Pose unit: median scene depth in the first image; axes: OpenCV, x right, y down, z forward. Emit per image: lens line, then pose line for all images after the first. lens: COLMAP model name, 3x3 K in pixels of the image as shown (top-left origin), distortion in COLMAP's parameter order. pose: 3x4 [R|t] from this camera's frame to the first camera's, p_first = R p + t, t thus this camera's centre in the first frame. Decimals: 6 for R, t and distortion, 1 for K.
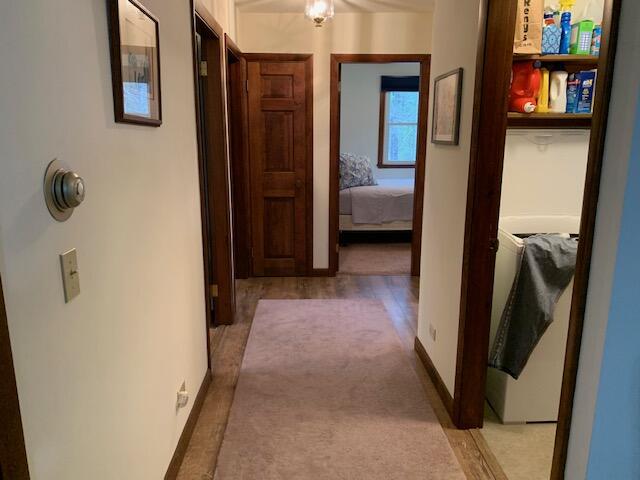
lens RADIAL K [[489.7, 0, 319.7], [0, 489.7, 240.6], [0, 0, 1]] dist [0.076838, -0.003865]
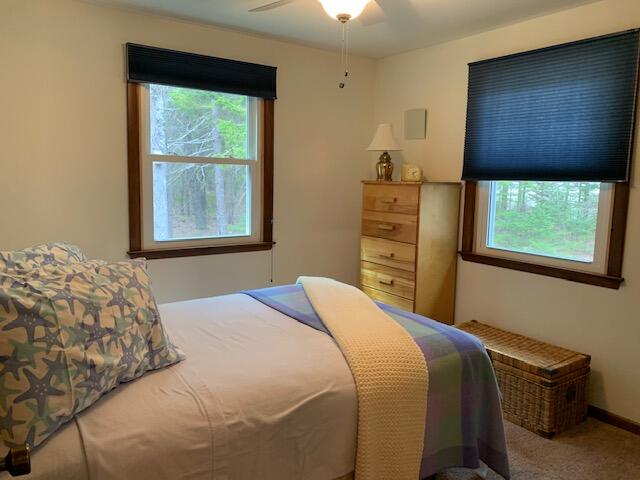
lens RADIAL K [[489.7, 0, 321.8], [0, 489.7, 239.7], [0, 0, 1]] dist [0.076838, -0.003865]
pose [[0.839232, -0.051601, 0.541320, 0.033431], [0.096865, 0.993752, -0.055445, -0.162637], [-0.535077, 0.098966, 0.838987, 0.712243]]
